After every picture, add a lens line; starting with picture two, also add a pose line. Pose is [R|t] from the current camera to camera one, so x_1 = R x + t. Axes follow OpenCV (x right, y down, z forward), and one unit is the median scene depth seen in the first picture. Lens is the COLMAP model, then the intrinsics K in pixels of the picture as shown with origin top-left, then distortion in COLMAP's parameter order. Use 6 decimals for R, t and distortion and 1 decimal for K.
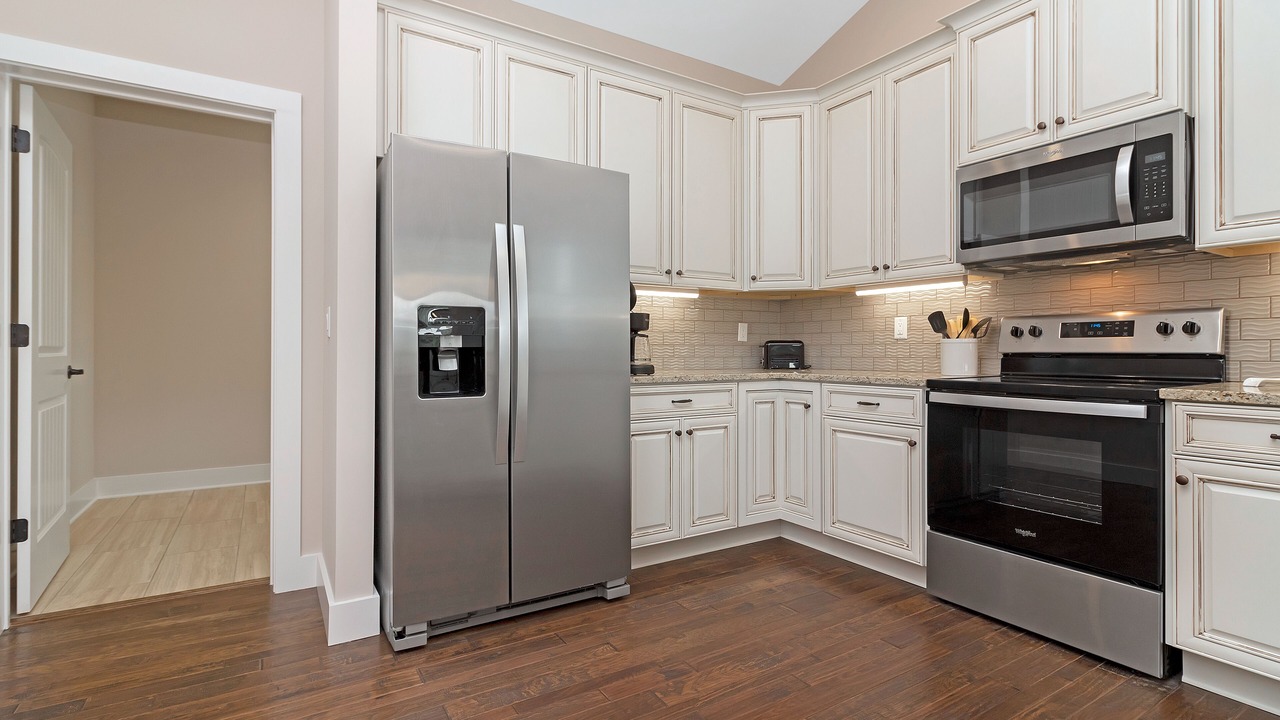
lens RADIAL K [[595.6, 0, 647.2], [0, 595.6, 342.9], [0, 0, 1]] dist [-0.000656, 0.000922]
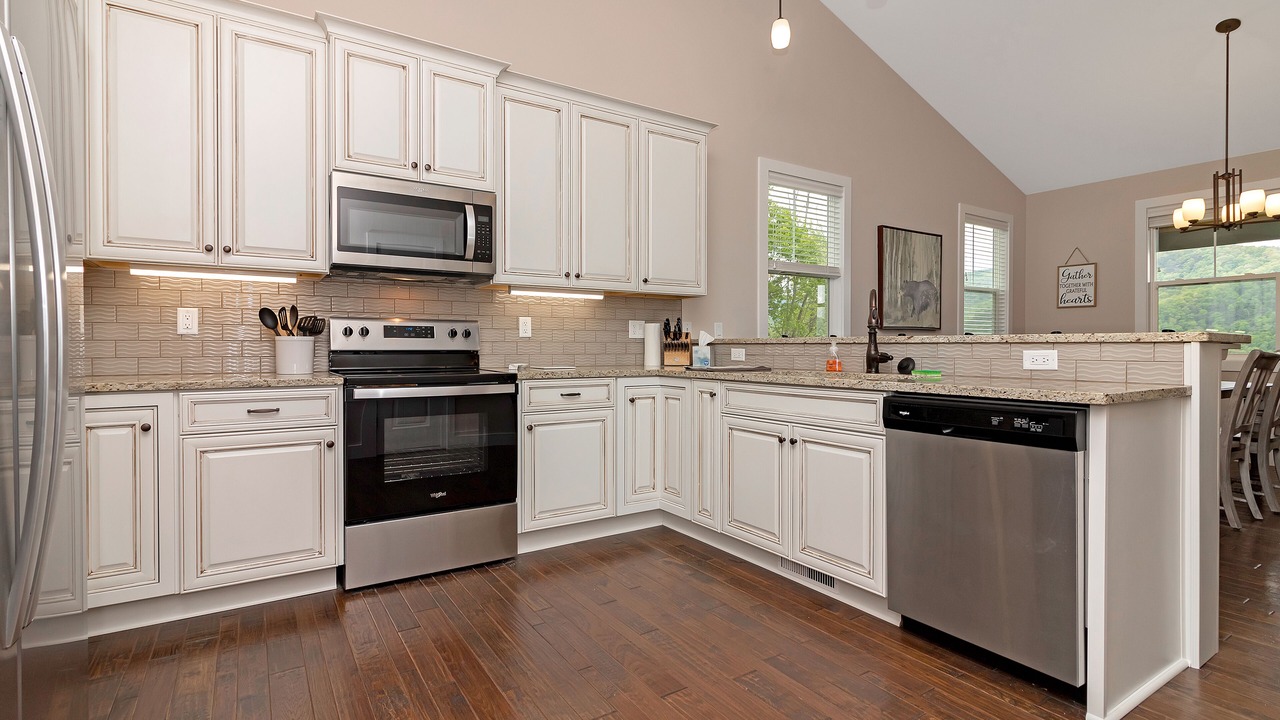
lens RADIAL K [[595.6, 0, 631.6], [0, 595.6, 351.4], [0, 0, 1]] dist [-0.000656, 0.000922]
pose [[0.008819, -0.007107, 0.999936, -0.519914], [-0.012876, 0.999891, 0.007220, 0.003953], [-0.999878, -0.012939, 0.008727, 0.501811]]
